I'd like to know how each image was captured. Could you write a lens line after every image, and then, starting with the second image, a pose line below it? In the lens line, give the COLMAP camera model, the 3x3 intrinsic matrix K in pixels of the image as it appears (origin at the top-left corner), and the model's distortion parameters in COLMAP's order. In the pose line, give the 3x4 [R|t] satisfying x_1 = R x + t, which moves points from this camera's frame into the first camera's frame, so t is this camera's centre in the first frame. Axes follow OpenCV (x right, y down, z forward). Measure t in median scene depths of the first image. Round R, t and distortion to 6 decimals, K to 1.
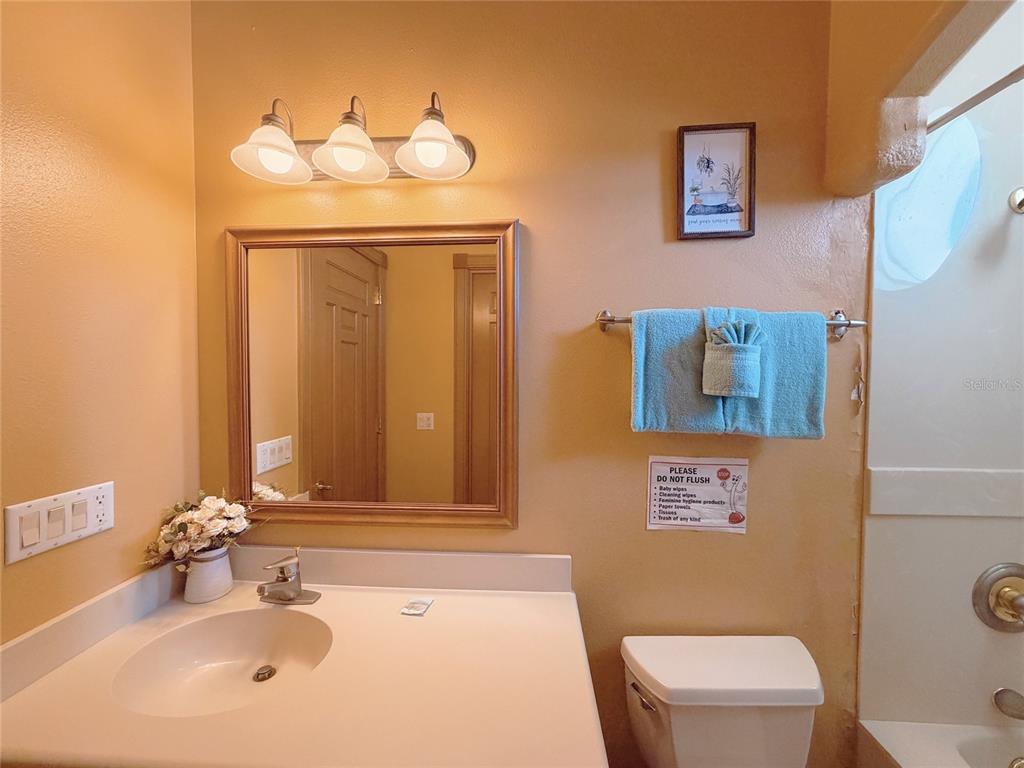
lens RADIAL K [[411.6, 0, 510.9], [0, 411.6, 385.5], [0, 0, 1]] dist [-0.003300, 0.000276]
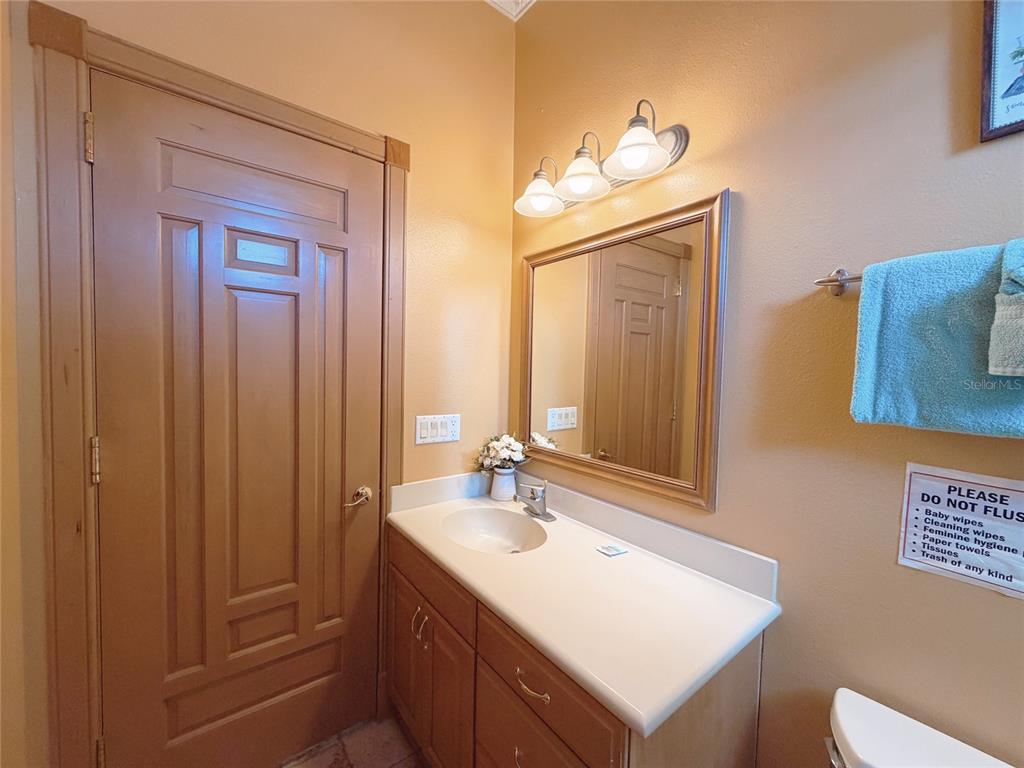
lens RADIAL K [[411.6, 0, 504.6], [0, 411.6, 386.7], [0, 0, 1]] dist [-0.003300, 0.000276]
pose [[0.645032, 0.048085, -0.762641, 0.432826], [-0.043326, 0.998714, 0.026325, 0.051525], [0.762926, 0.016062, 0.646286, 0.000089]]
